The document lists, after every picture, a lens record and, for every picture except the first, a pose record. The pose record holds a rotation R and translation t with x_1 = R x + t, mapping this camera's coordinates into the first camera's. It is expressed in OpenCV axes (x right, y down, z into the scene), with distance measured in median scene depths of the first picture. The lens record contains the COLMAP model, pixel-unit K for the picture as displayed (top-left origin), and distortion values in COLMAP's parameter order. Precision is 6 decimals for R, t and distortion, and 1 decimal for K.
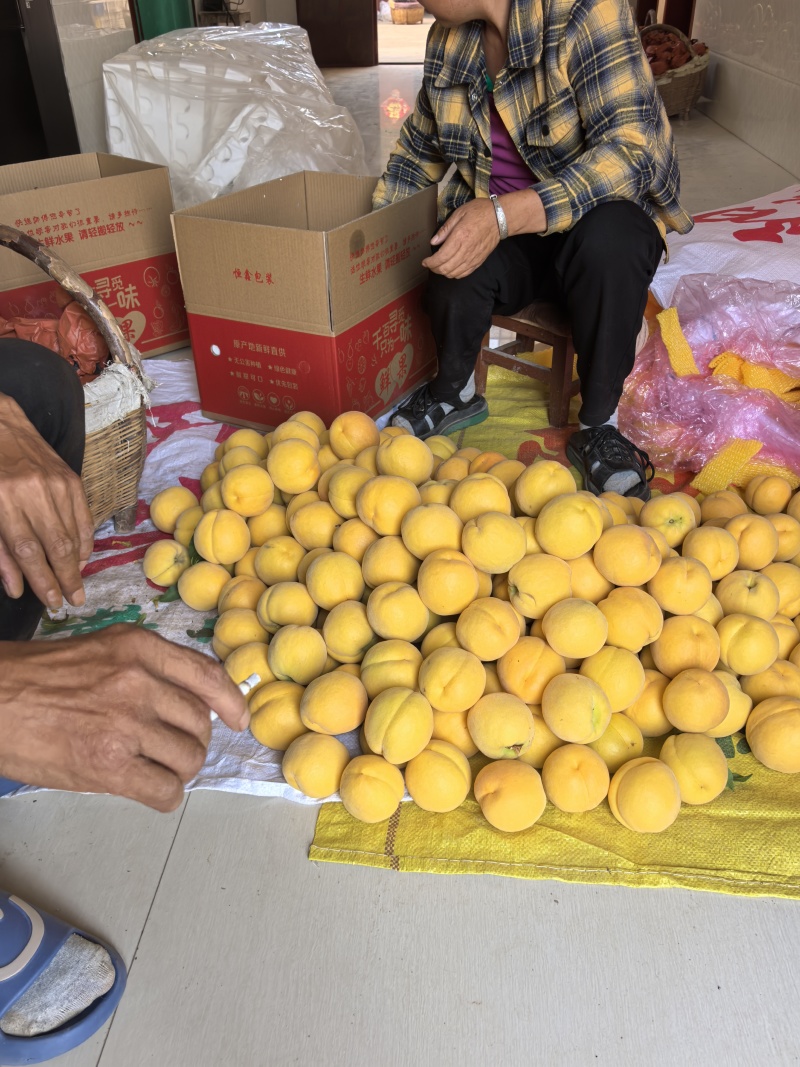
lens RADIAL K [[837.9, 0, 400.0], [0, 837.9, 533.5], [0, 0, 1]] dist [-0.000115, -0.050345]
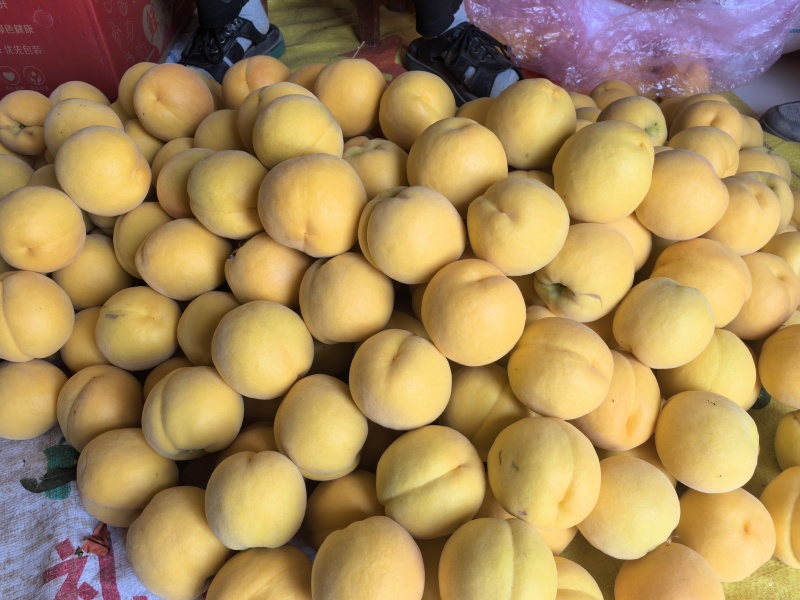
lens RADIAL K [[628.2, 0, 400.0], [0, 628.2, 300.0], [0, 0, 1]] dist [-0.000115, -0.050345]
pose [[0.898182, -0.302759, 0.318758, -0.114565], [0.219295, 0.936970, 0.272022, -0.074139], [-0.381024, -0.174423, 0.907963, 0.523625]]
